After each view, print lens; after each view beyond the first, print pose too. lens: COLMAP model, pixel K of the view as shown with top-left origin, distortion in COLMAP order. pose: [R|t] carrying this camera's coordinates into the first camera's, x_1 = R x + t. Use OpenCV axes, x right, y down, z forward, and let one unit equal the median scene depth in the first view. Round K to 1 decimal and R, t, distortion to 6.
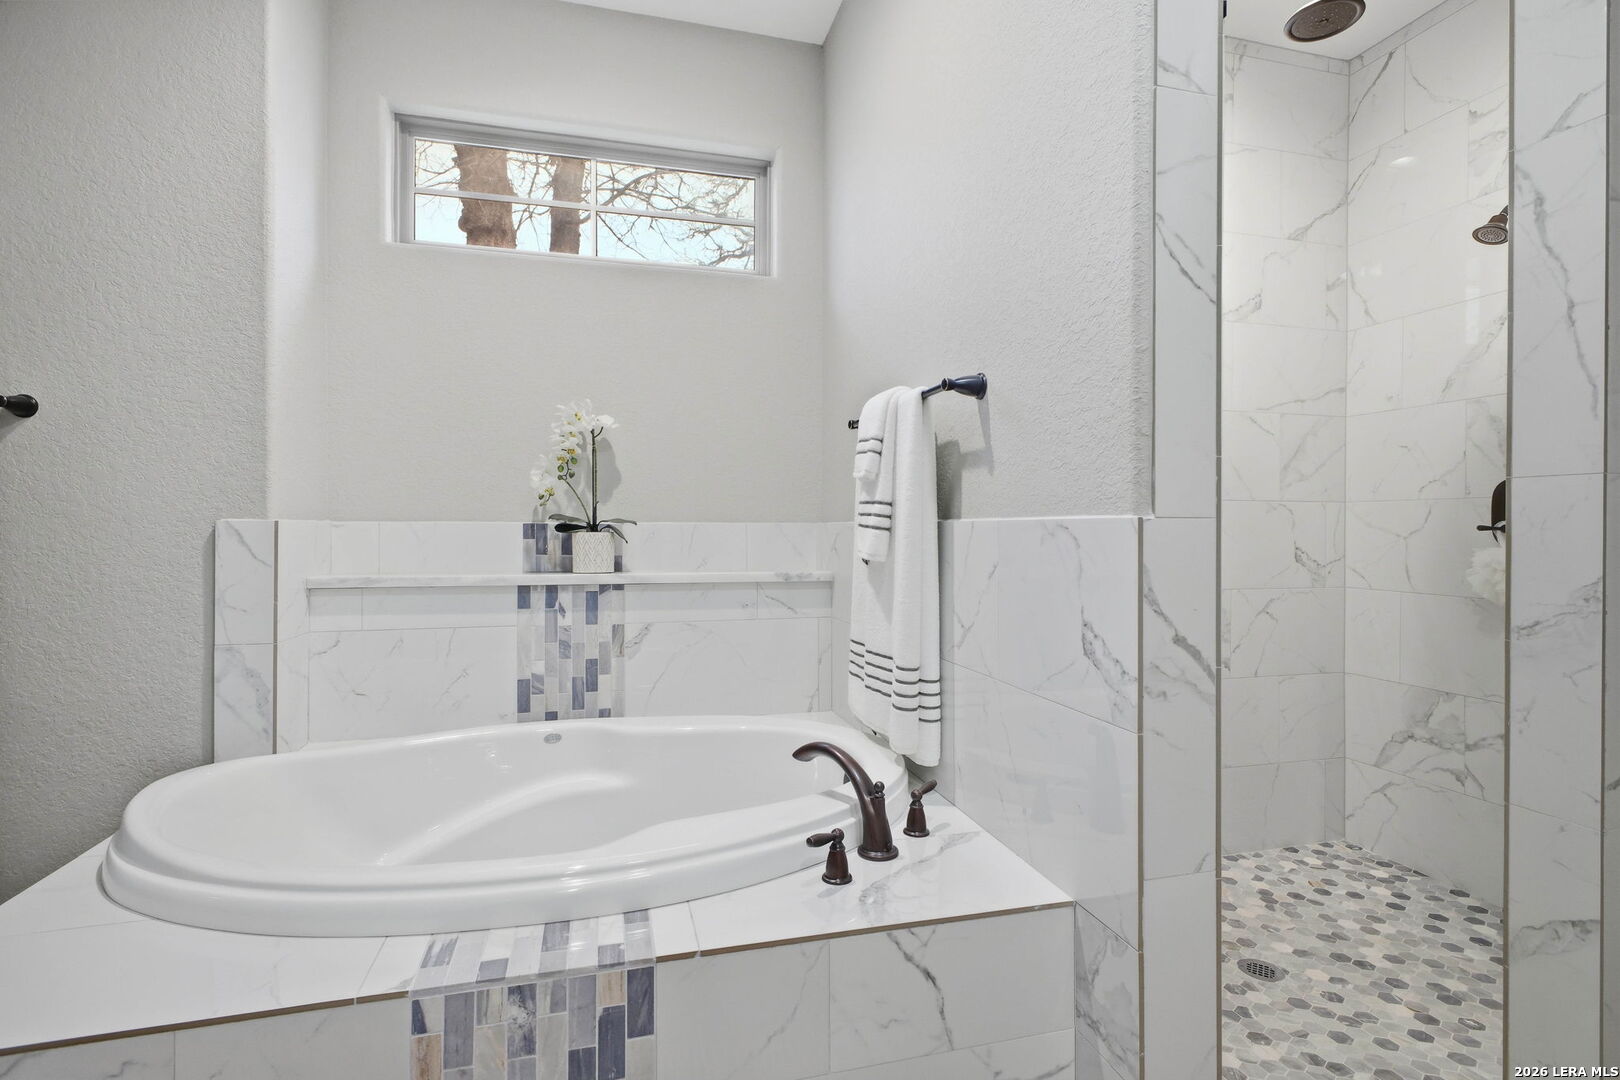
lens RADIAL K [[788.6, 0, 810.2], [0, 788.6, 532.8], [0, 0, 1]] dist [0.008973, 0.000207]
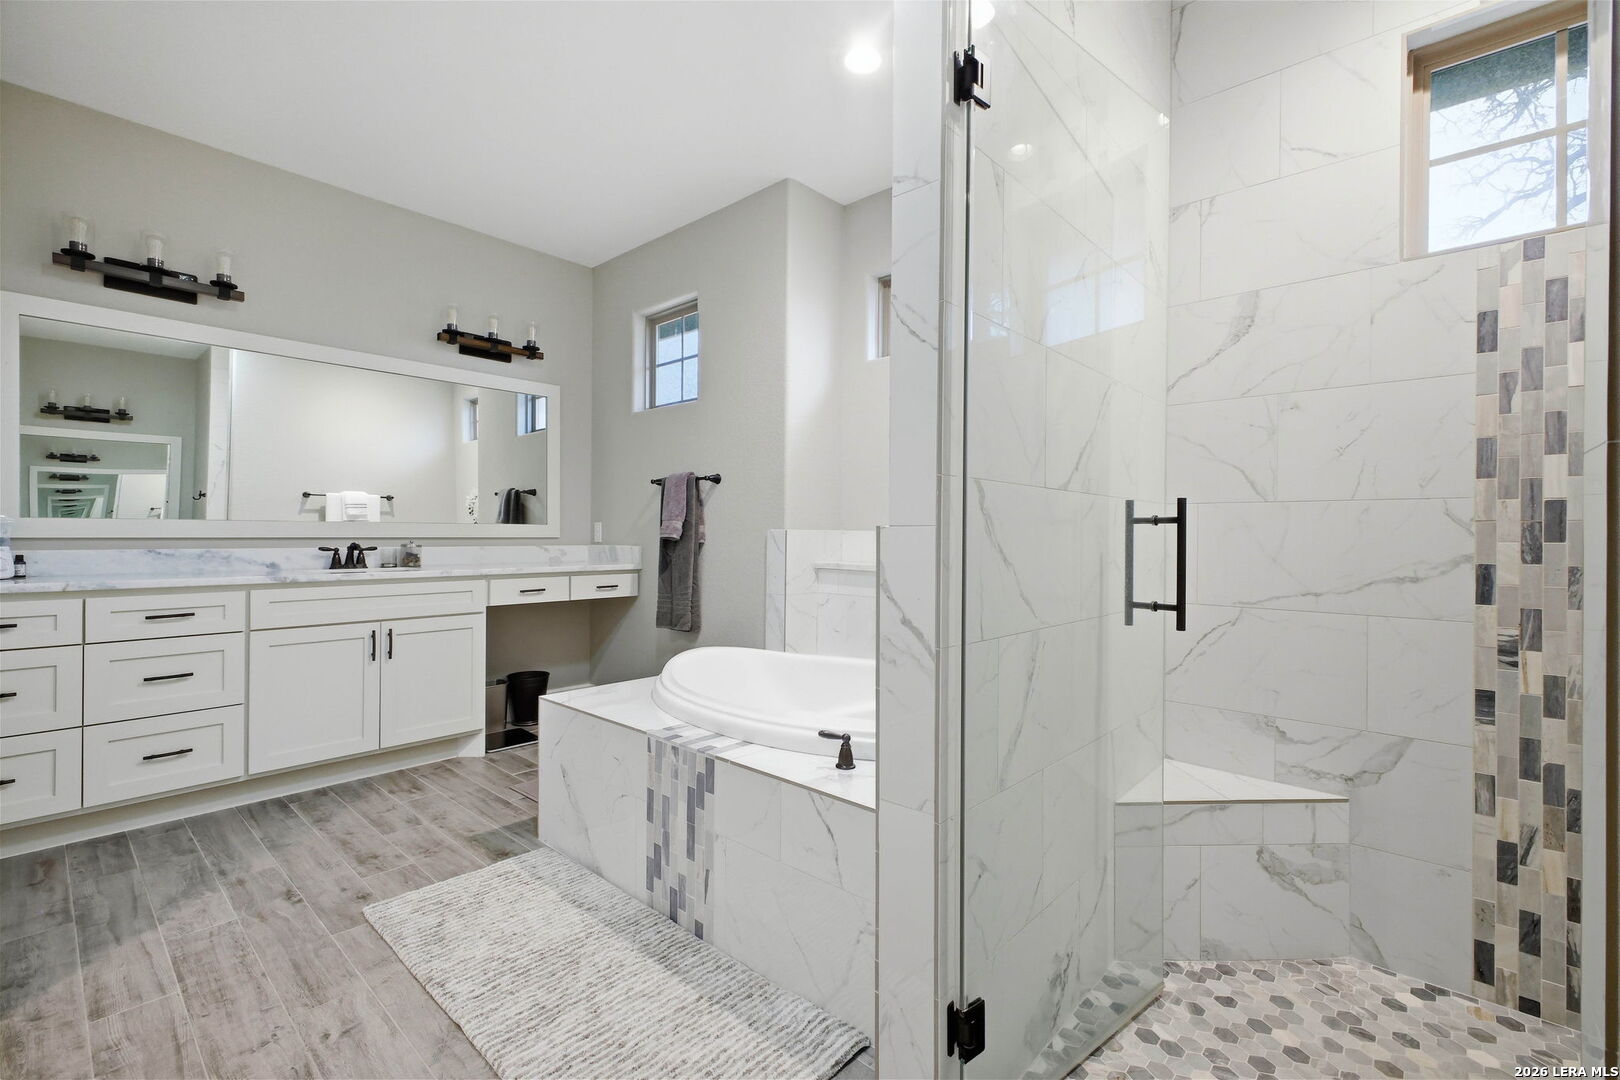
lens RADIAL K [[700.4, 0, 814.4], [0, 700.4, 533.4], [0, 0, 1]] dist [0.002144, -0.000340]
pose [[0.542240, 0.000699, -0.840224, 1.341529], [-0.009433, 0.999942, -0.005256, 0.000678], [0.840171, 0.010776, 0.542215, 0.262698]]
